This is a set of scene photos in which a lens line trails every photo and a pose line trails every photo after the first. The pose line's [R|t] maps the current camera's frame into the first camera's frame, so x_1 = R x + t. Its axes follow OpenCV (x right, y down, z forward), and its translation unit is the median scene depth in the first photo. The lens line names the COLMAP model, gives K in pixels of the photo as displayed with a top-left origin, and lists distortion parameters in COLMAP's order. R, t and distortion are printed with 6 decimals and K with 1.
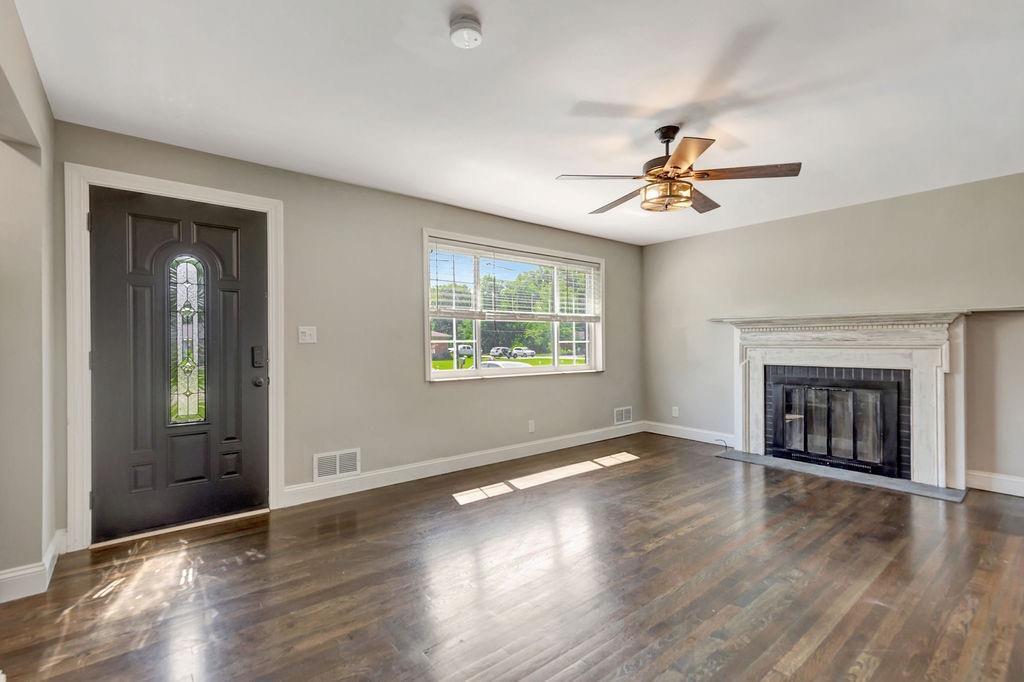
lens RADIAL K [[466.3, 0, 511.8], [0, 466.3, 344.6], [0, 0, 1]] dist [0.020495, -0.000649]
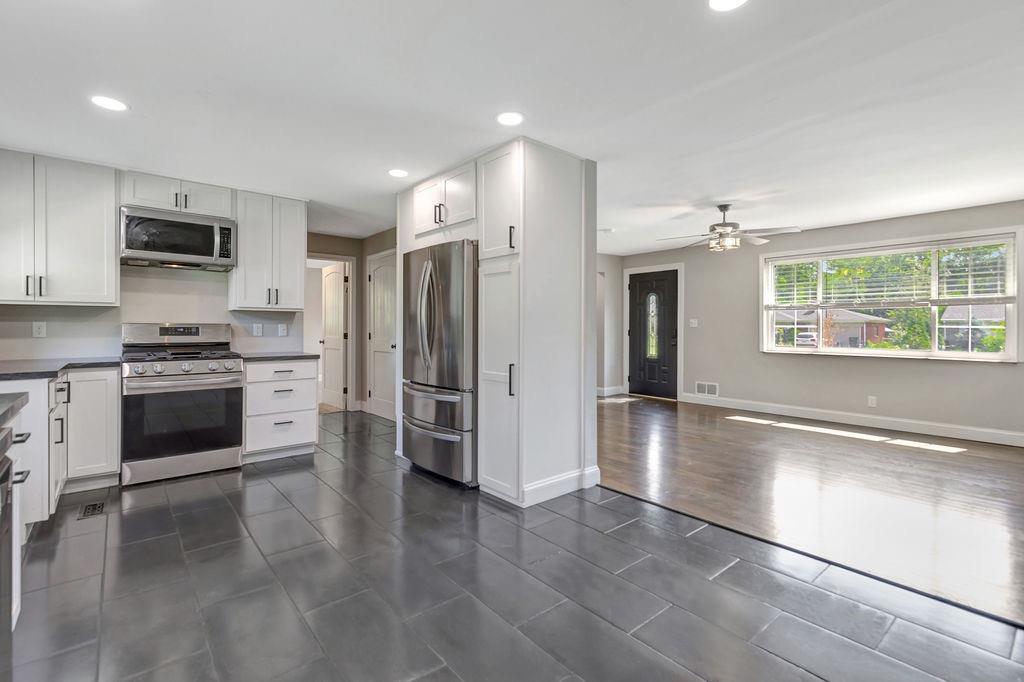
lens RADIAL K [[466.3, 0, 506.4], [0, 466.3, 333.7], [0, 0, 1]] dist [0.020495, -0.000649]
pose [[0.028270, 0.013173, -0.999514, 1.405422], [-0.014060, 0.999819, 0.012779, 0.010167], [0.999501, 0.013692, 0.028450, 0.094491]]
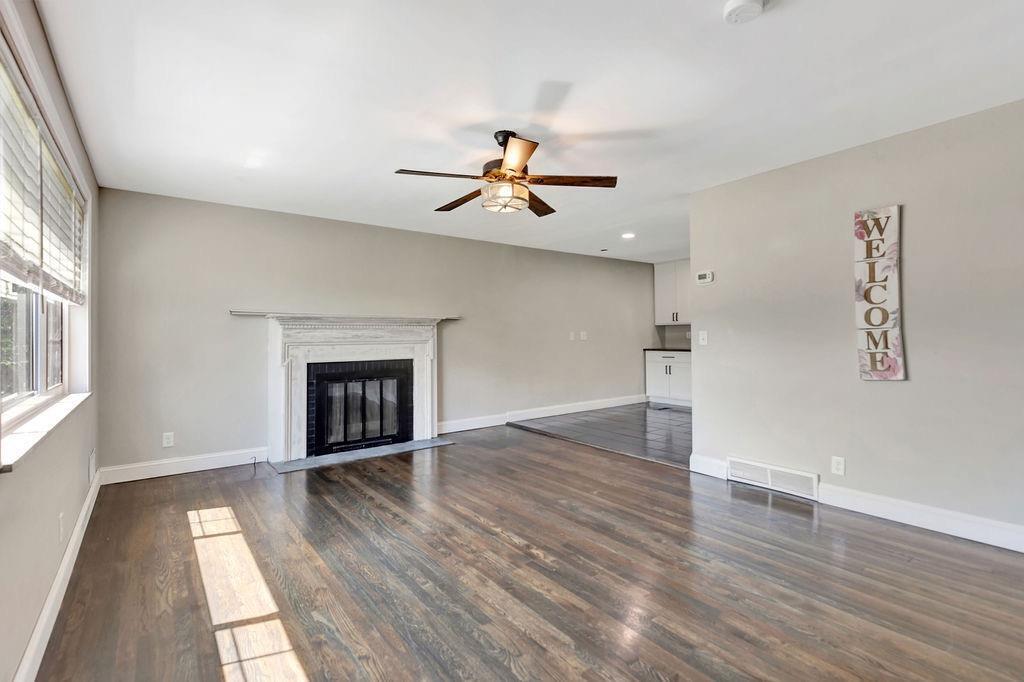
lens RADIAL K [[466.3, 0, 506.4], [0, 466.3, 333.3], [0, 0, 1]] dist [0.020495, -0.000649]
pose [[0.049657, 0.010171, 0.998715, -0.474316], [0.012298, 0.999866, -0.010794, -0.003193], [-0.998691, 0.012818, 0.049525, 0.642486]]
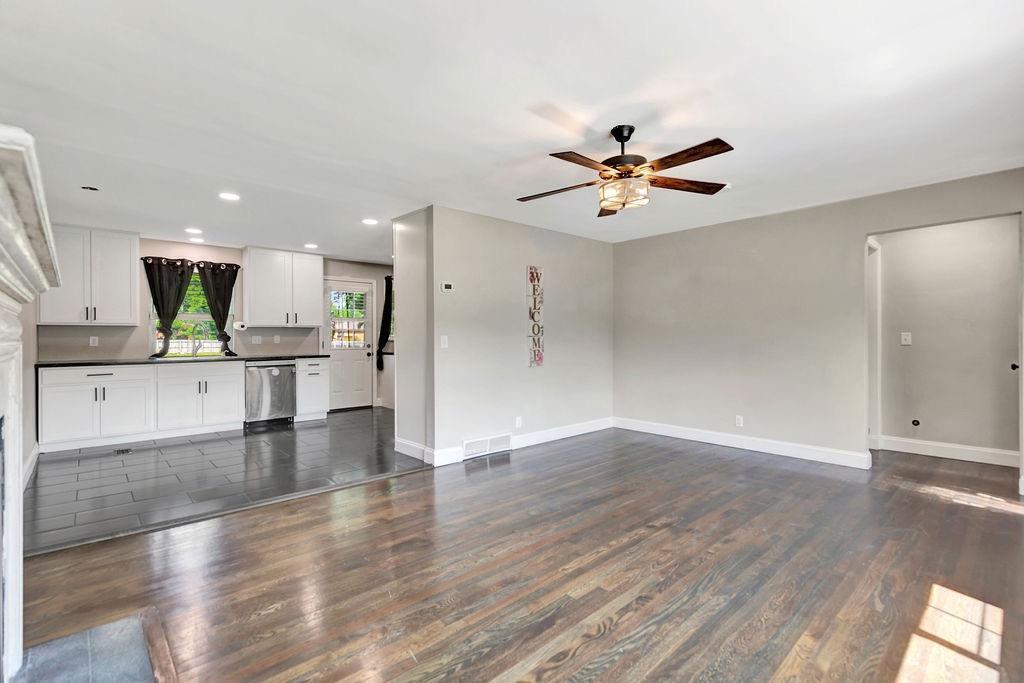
lens RADIAL K [[466.3, 0, 501.3], [0, 466.3, 343.7], [0, 0, 1]] dist [0.020495, -0.000649]
pose [[-0.999175, 0.008092, -0.039806, 0.433246], [0.007584, 0.999888, 0.012899, -0.007963], [0.039906, 0.012587, -0.999124, 1.357425]]
